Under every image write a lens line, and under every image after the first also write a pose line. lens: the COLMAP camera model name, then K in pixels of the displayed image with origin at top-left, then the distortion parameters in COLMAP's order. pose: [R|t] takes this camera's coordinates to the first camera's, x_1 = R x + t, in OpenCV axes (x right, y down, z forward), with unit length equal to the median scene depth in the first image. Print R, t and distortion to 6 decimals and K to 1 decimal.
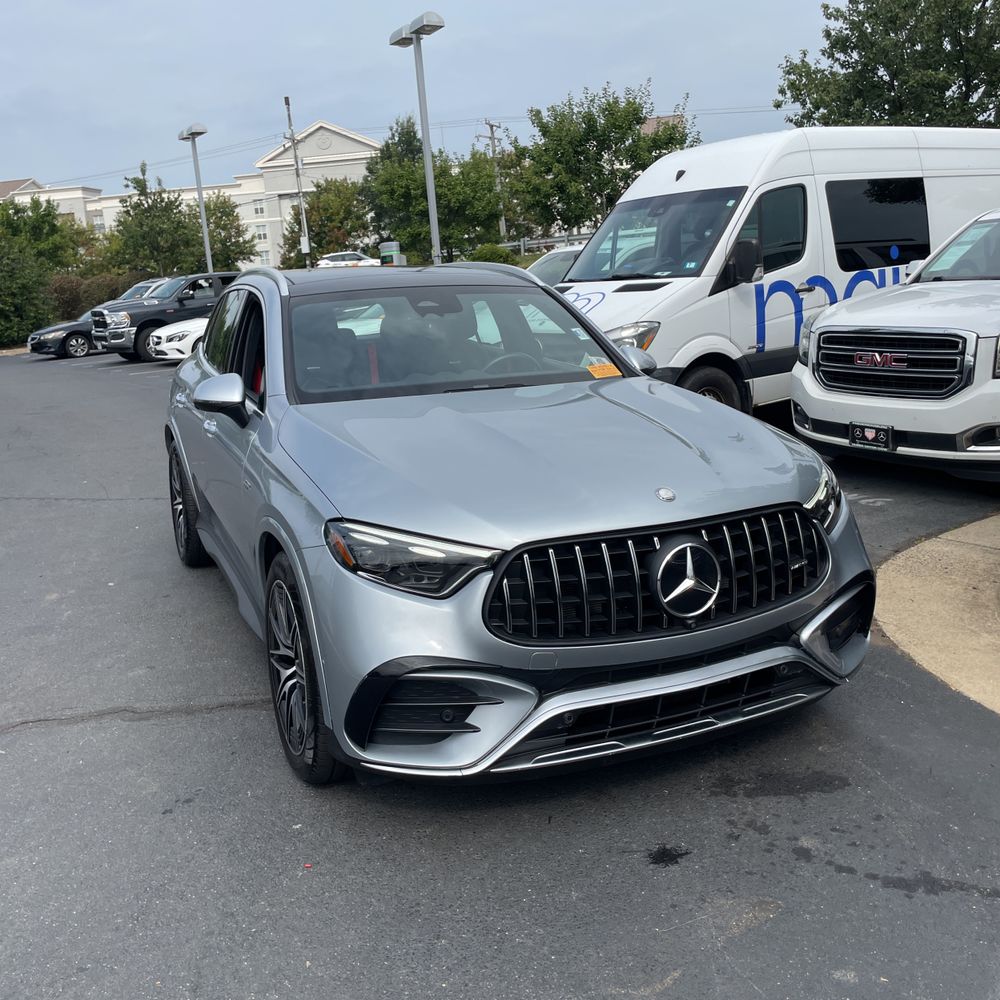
lens RADIAL K [[1019.3, 0, 500.0], [0, 1019.3, 500.0], [0, 0, 1]] dist [0.101876, -0.161715]
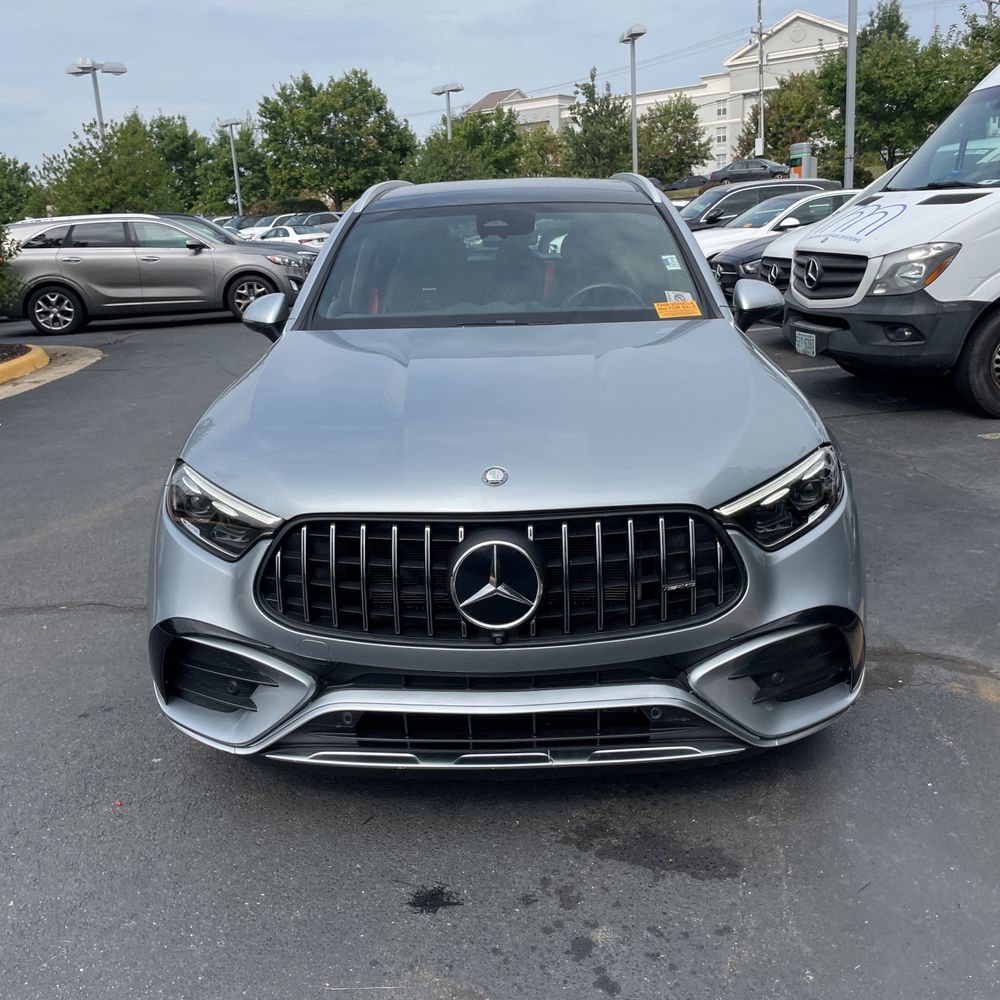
lens RADIAL K [[1006.9, 0, 500.8], [0, 1006.9, 496.5], [0, 0, 1]] dist [0.095483, -0.132332]
pose [[0.900436, 0.130463, -0.414963, 0.043326], [-0.093784, 0.989753, 0.107673, -0.006598], [0.424758, -0.058036, 0.903445, 0.024013]]
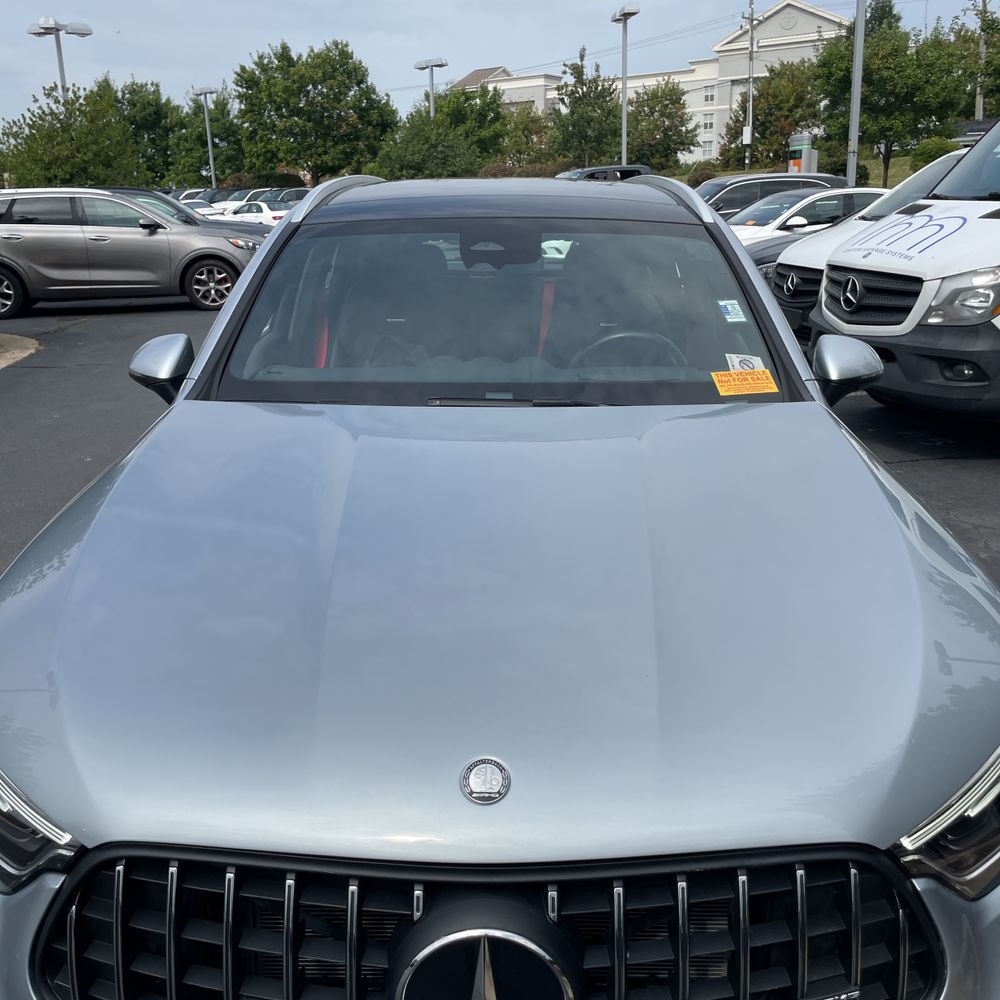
lens RADIAL K [[997.4, 0, 505.1], [0, 997.4, 496.5], [0, 0, 1]] dist [0.087370, -0.123739]
pose [[0.908726, 0.160585, -0.385265, 0.026996], [-0.120591, 0.984675, 0.125991, -0.015315], [0.399593, -0.068032, 0.914165, 0.054290]]
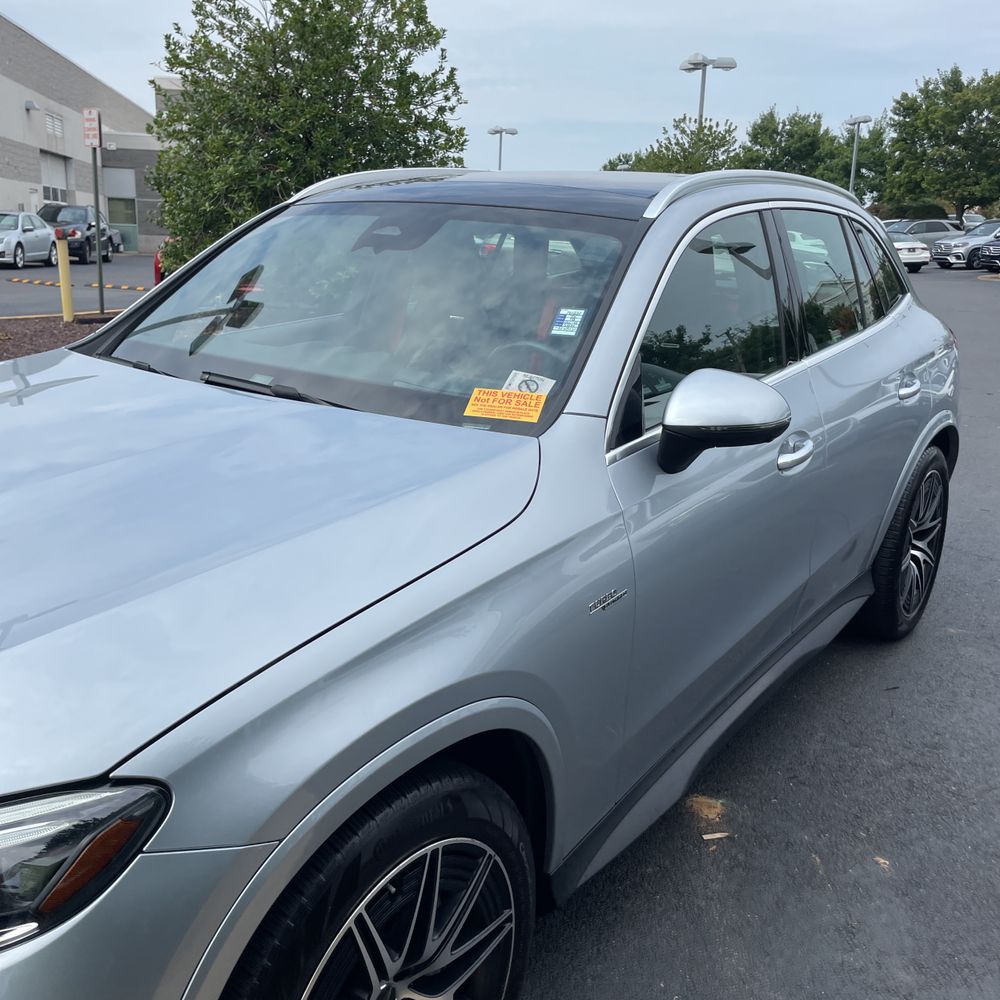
lens RADIAL K [[996.2, 0, 495.2], [0, 996.2, 503.1], [0, 0, 1]] dist [0.092264, -0.117854]
pose [[0.480916, 0.302662, -0.822870, 0.062286], [-0.232985, 0.948900, 0.212853, -0.023109], [0.845244, 0.089352, 0.526857, 0.096897]]
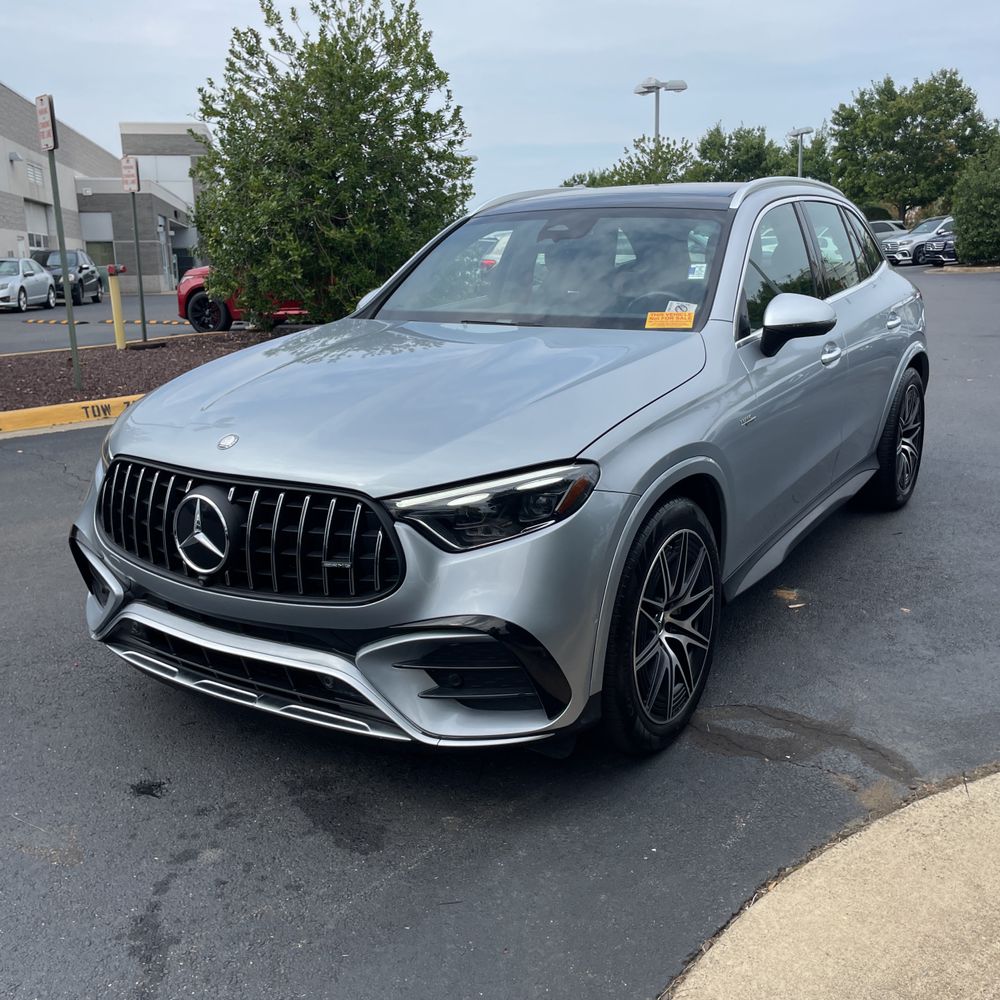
lens RADIAL K [[1006.9, 0, 500.8], [0, 1006.9, 496.5], [0, 0, 1]] dist [0.095483, -0.132332]
pose [[0.530694, 0.244461, -0.811543, 0.089409], [-0.179064, 0.968227, 0.174563, -0.013766], [0.828432, 0.052678, 0.557606, 0.058744]]
